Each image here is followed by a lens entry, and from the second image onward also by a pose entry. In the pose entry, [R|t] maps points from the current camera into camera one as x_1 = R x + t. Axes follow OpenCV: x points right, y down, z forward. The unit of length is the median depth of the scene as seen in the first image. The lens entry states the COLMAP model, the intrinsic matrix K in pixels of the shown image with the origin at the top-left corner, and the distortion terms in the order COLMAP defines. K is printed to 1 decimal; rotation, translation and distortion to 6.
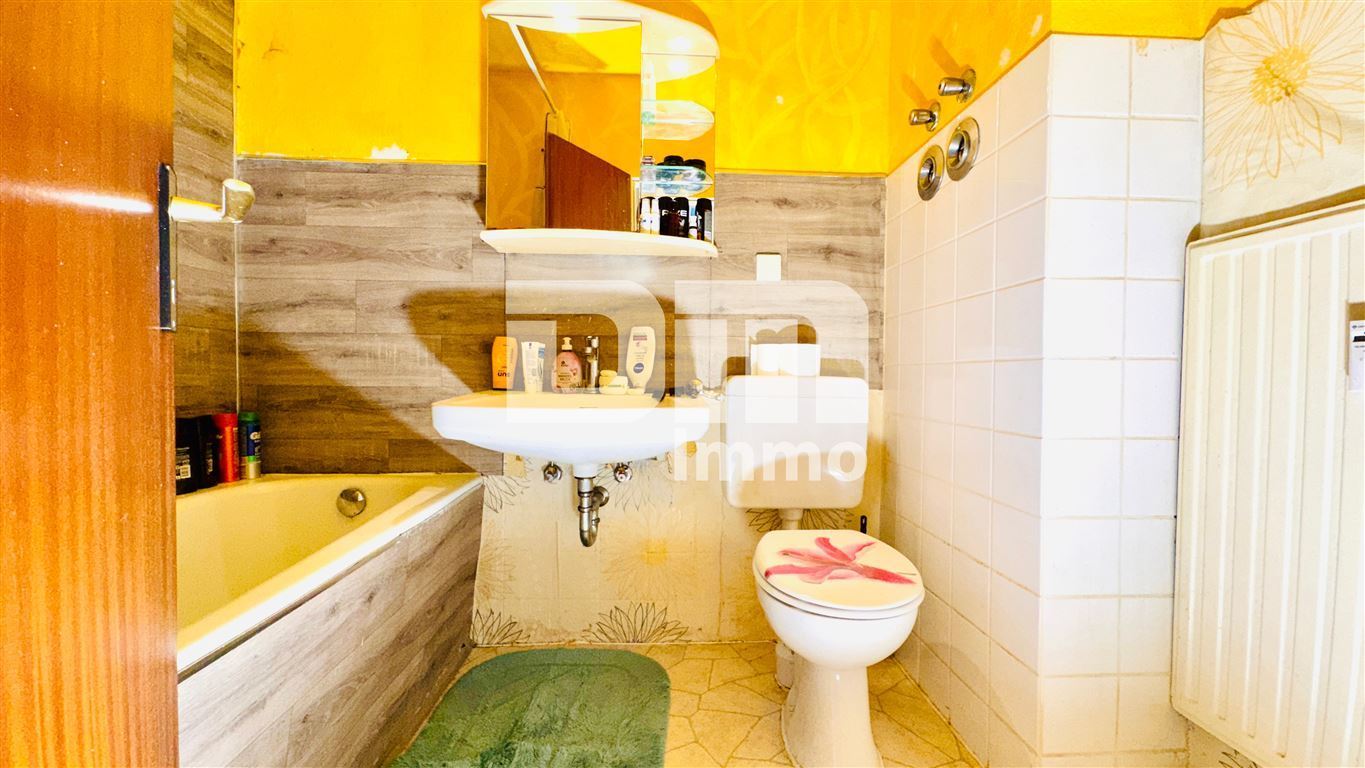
lens RADIAL K [[547.2, 0, 682.5], [0, 547.2, 384.0], [0, 0, 1]] dist [-0.001211, 0.012709]
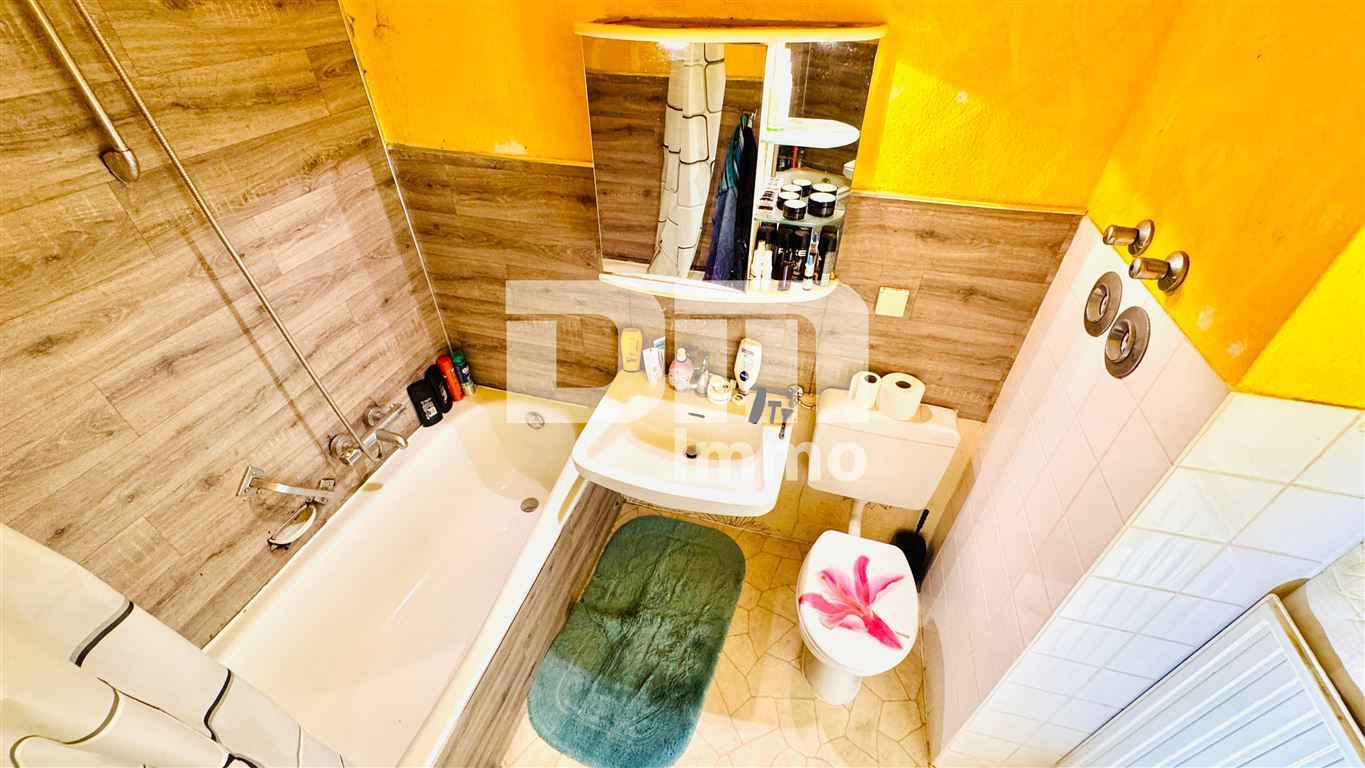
lens RADIAL K [[547.2, 0, 682.5], [0, 547.2, 384.0], [0, 0, 1]] dist [-0.001211, 0.012709]
pose [[0.949147, 0.189412, -0.251480, 0.083104], [0.002987, 0.793321, 0.608796, -0.689352], [0.314818, -0.578588, 0.752413, 0.121366]]
